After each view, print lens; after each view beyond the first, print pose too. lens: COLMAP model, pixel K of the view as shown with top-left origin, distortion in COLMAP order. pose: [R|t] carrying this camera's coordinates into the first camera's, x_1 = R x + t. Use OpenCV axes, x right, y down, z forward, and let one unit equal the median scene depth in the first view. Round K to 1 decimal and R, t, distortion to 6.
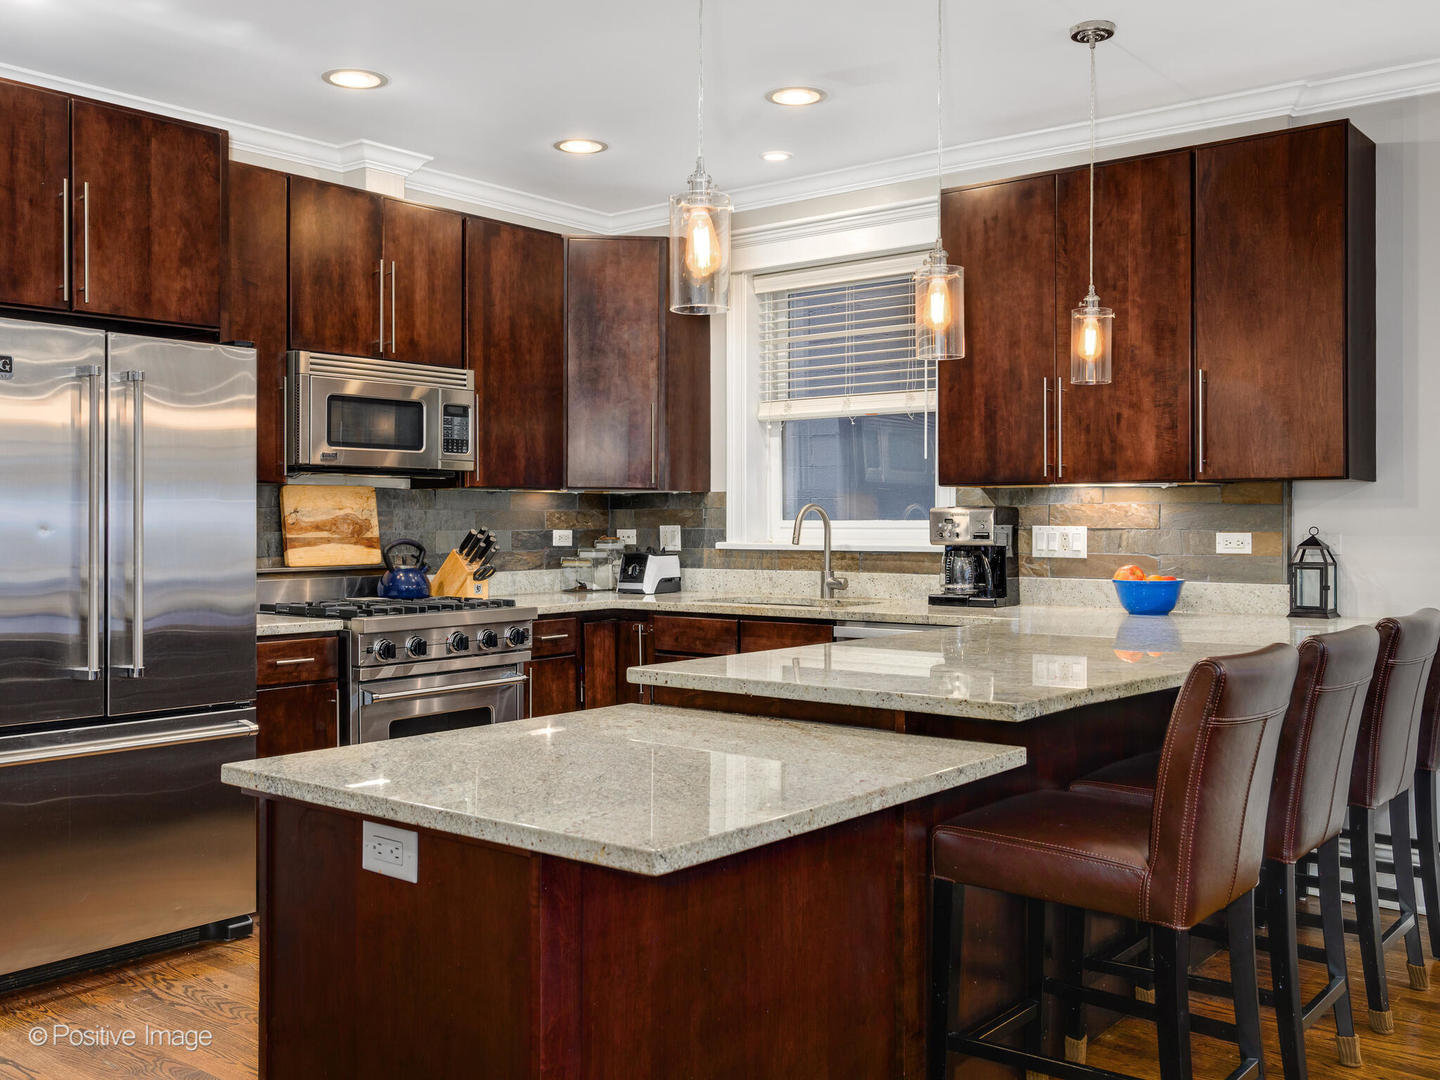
lens RADIAL K [[1326.0, 0, 720.6], [0, 1326.0, 542.0], [0, 0, 1]] dist [-0.005295, 0.000000]
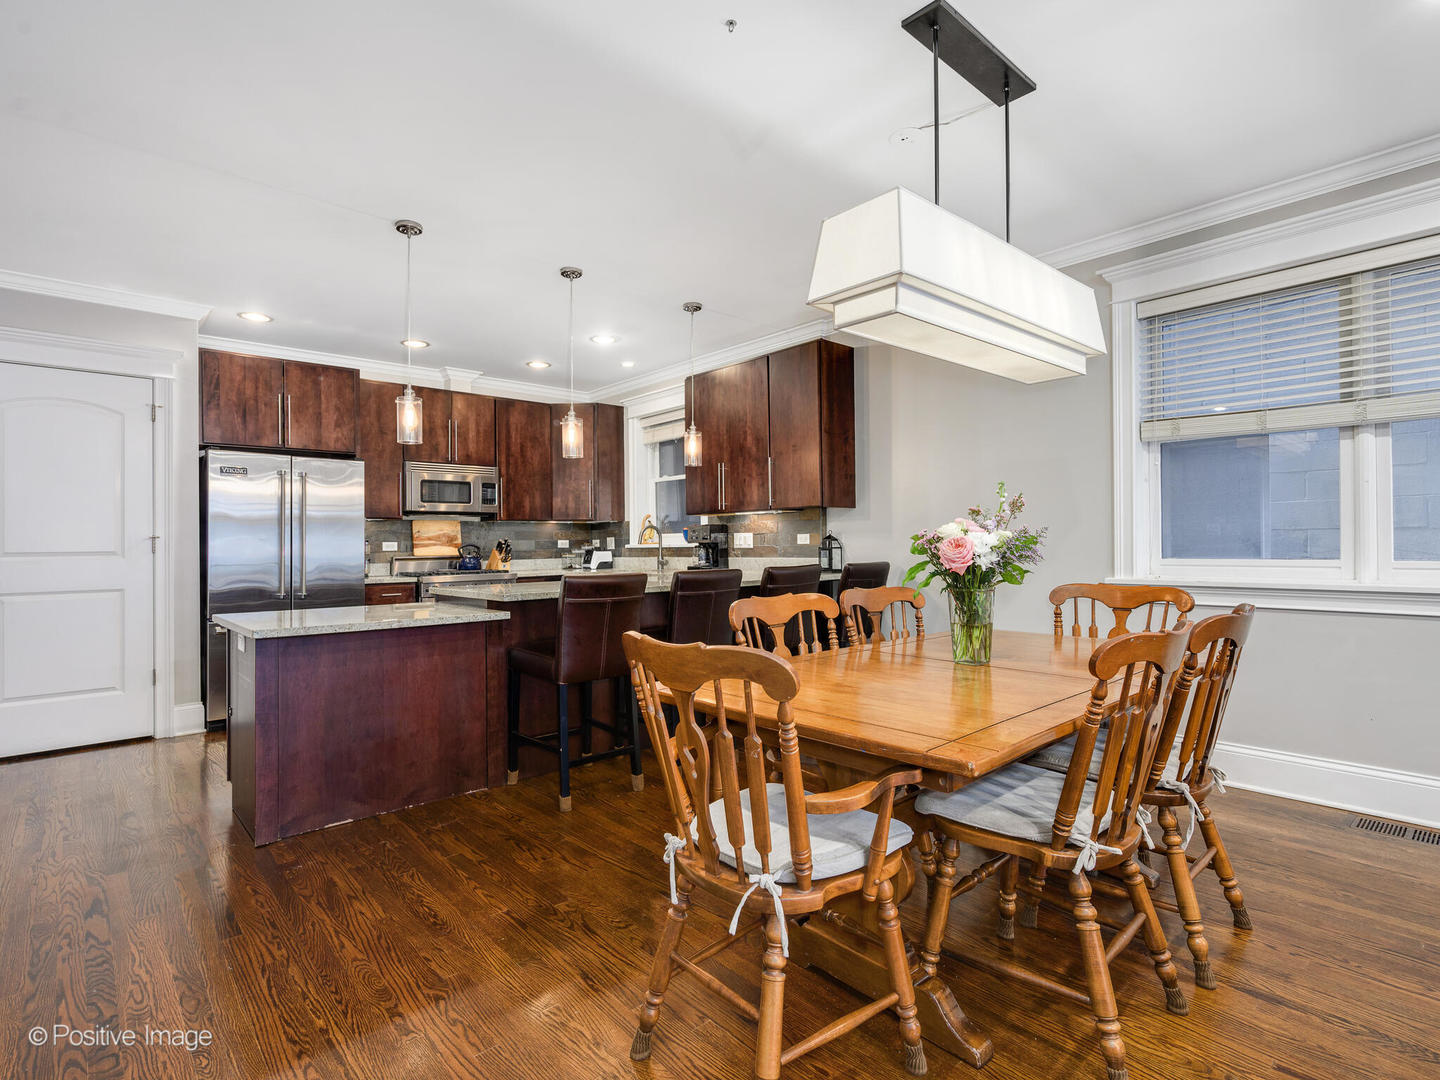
lens RADIAL K [[725.8, 0, 730.3], [0, 725.8, 540.3], [0, 0, 1]] dist [0.003604, -0.002811]
pose [[0.986674, -0.012123, -0.162257, 0.415762], [0.008163, 0.999653, -0.025049, 0.027767], [0.162505, 0.023391, 0.986430, -0.140387]]
